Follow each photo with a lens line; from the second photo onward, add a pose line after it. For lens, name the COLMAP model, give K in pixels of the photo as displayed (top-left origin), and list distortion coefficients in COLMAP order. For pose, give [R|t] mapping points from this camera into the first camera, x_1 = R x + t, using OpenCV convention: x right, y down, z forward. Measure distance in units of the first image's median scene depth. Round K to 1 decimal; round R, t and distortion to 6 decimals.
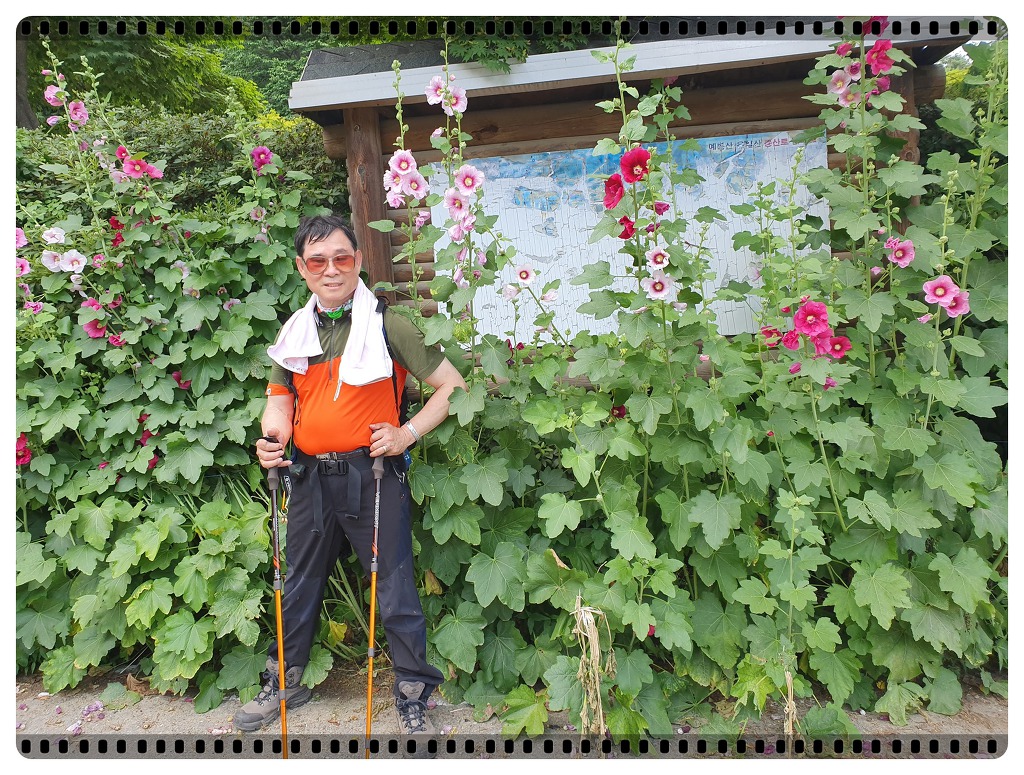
lens RADIAL K [[767.4, 0, 515.0], [0, 767.4, 380.3], [0, 0, 1]] dist [0.039879, -0.061956]
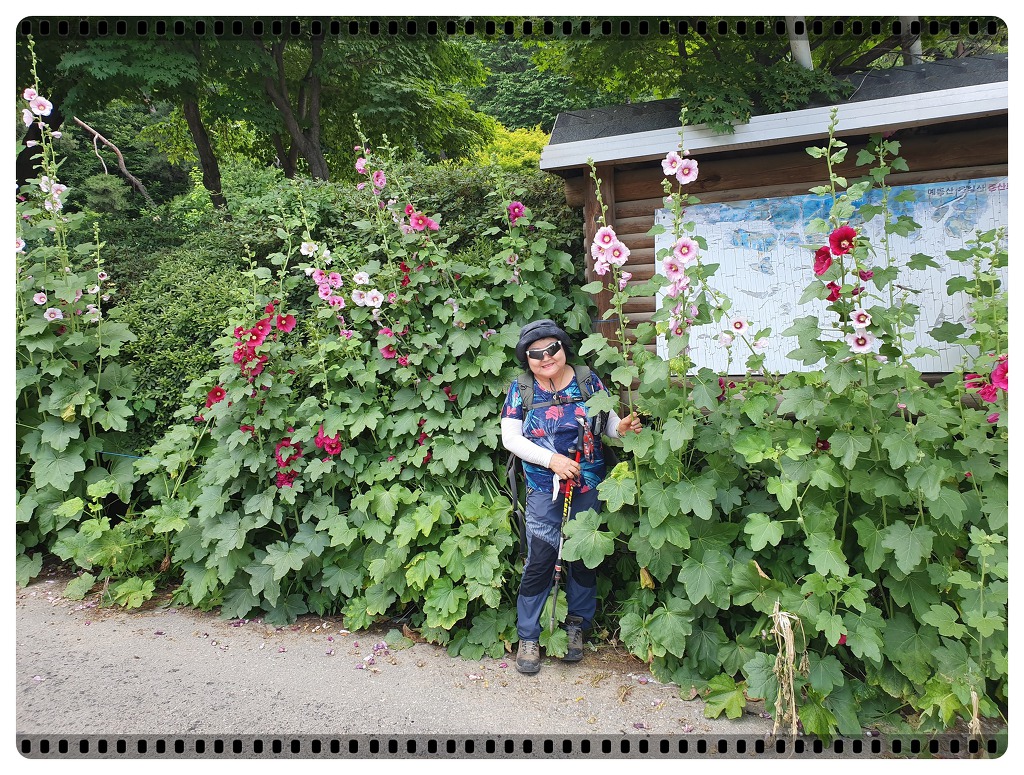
lens RADIAL K [[767.4, 0, 515.0], [0, 767.4, 380.3], [0, 0, 1]] dist [0.039879, -0.061956]
pose [[0.964282, 0.039522, -0.261912, -0.006009], [-0.039127, 0.999212, 0.006724, -0.037799], [0.261971, 0.003765, 0.965068, -0.183888]]
